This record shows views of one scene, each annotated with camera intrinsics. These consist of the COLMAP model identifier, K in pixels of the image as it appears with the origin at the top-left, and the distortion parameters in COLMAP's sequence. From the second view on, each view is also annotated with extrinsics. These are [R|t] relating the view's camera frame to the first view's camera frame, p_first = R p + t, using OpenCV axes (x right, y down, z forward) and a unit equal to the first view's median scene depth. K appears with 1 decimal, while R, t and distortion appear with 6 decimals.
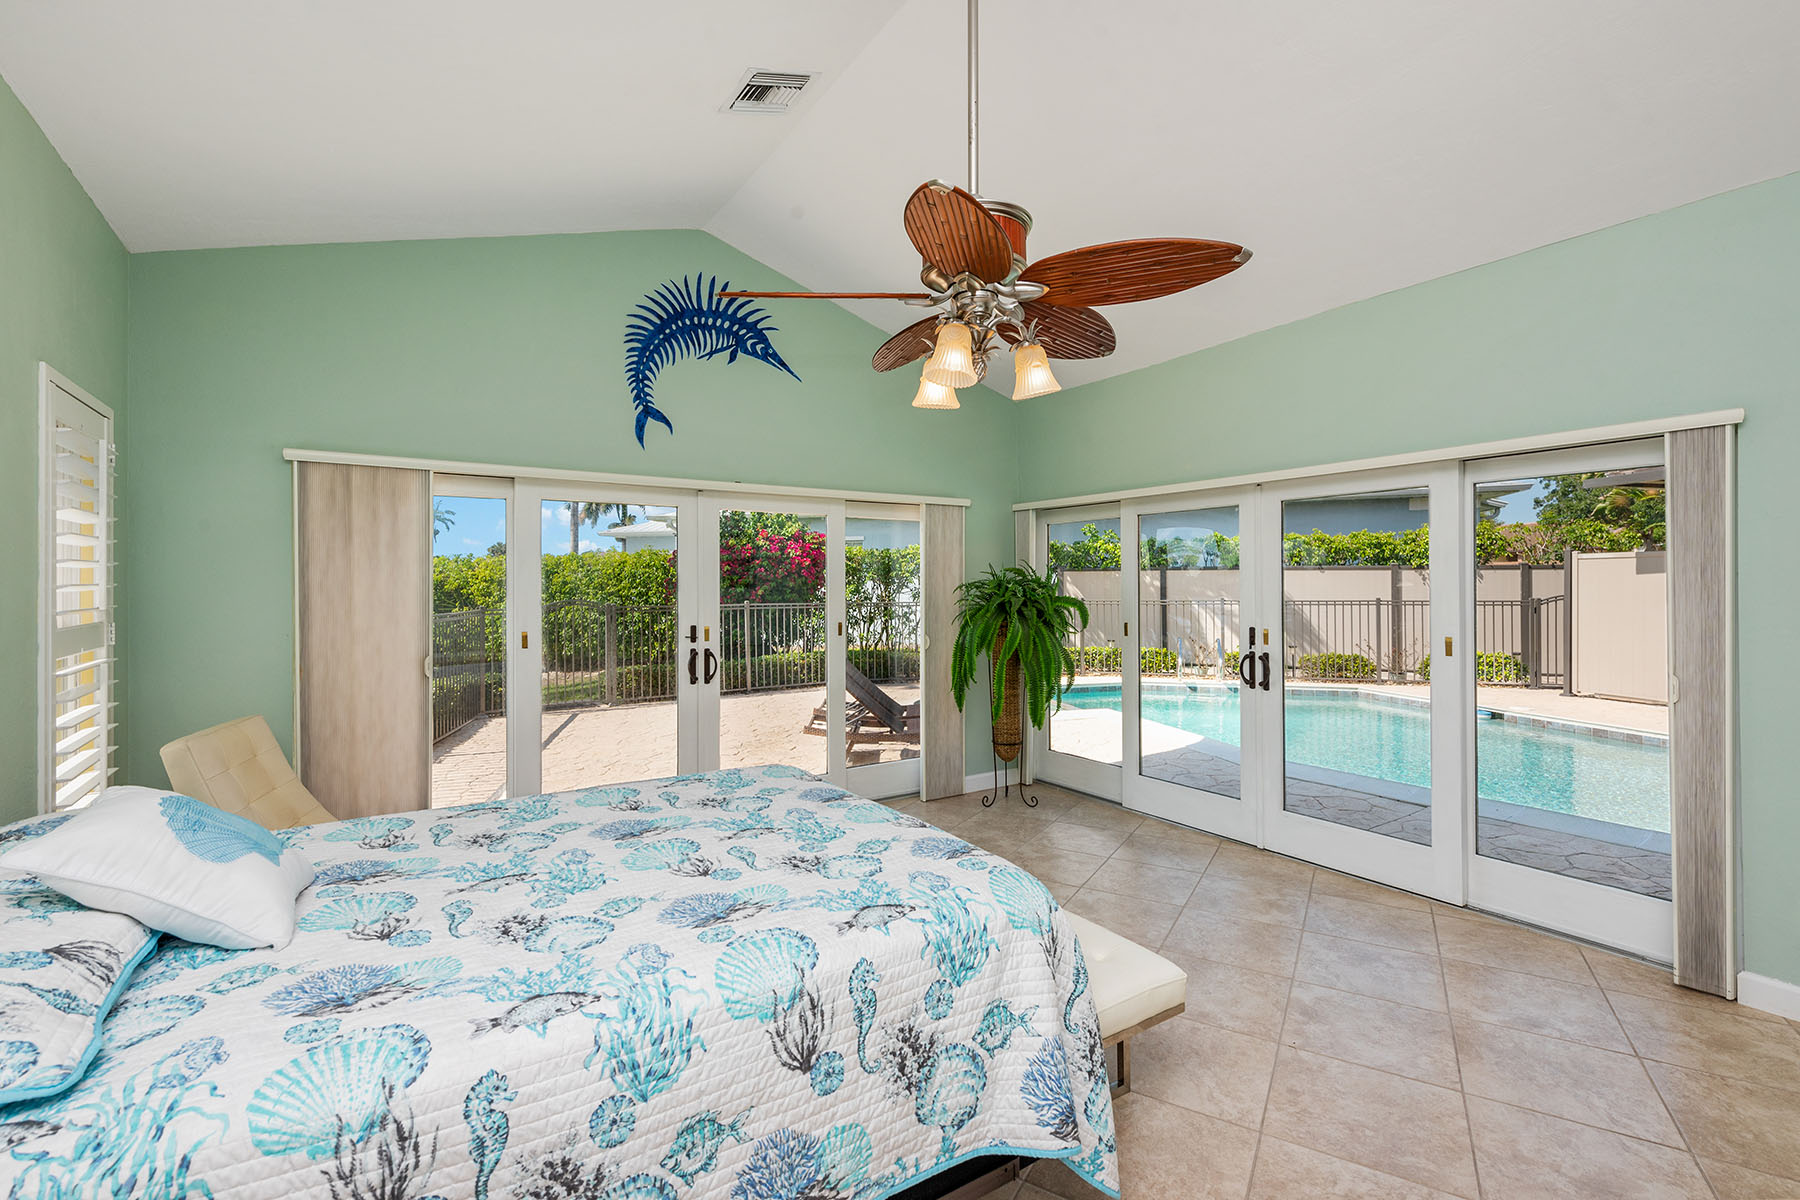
lens RADIAL K [[797.4, 0, 898.6], [0, 797.4, 597.3], [0, 0, 1]] dist [0.004750, -0.000732]
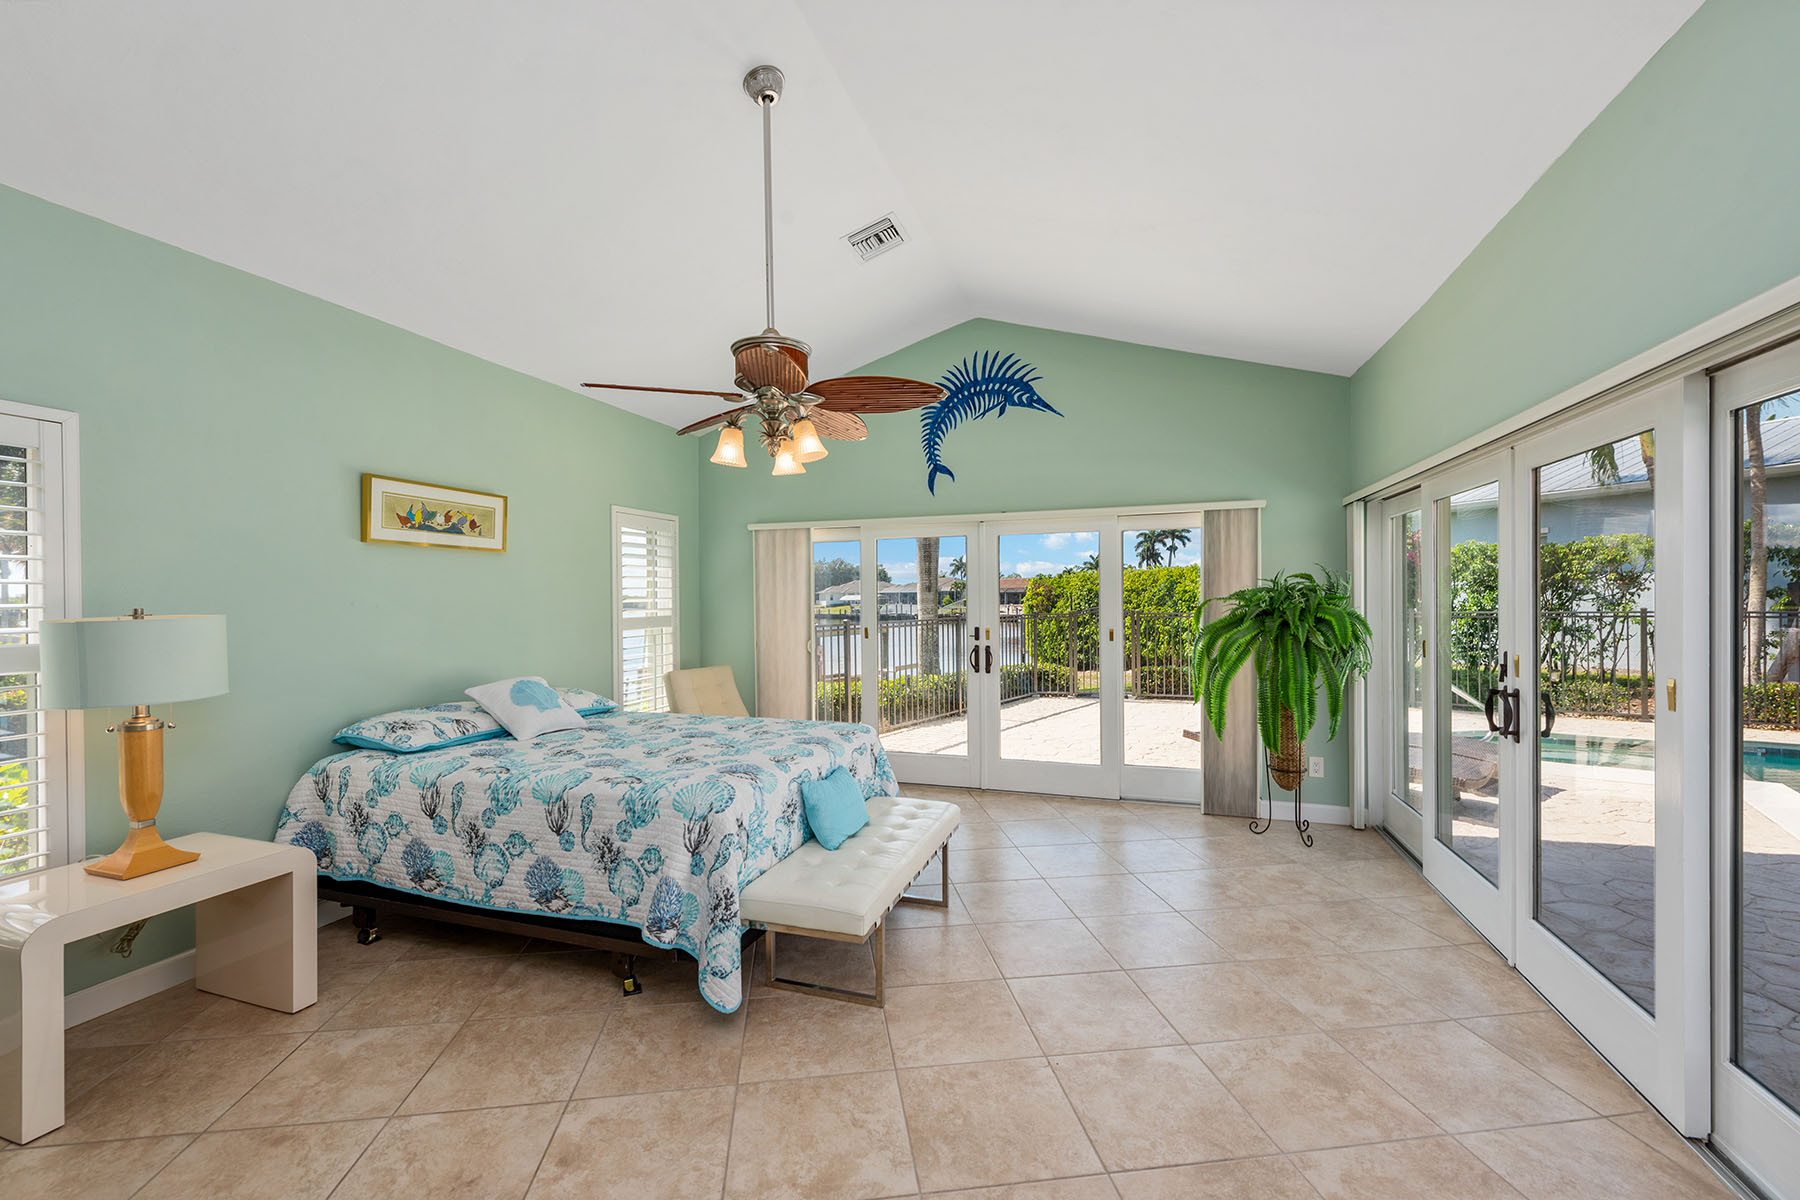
lens RADIAL K [[748.2, 0, 893.2], [0, 748.2, 607.0], [0, 0, 1]] dist [0.001207, -0.000294]
pose [[0.608962, 0.005188, -0.793183, 0.644475], [-0.001548, 0.999984, 0.005352, -0.003696], [0.793198, -0.002031, 0.608960, 0.167120]]
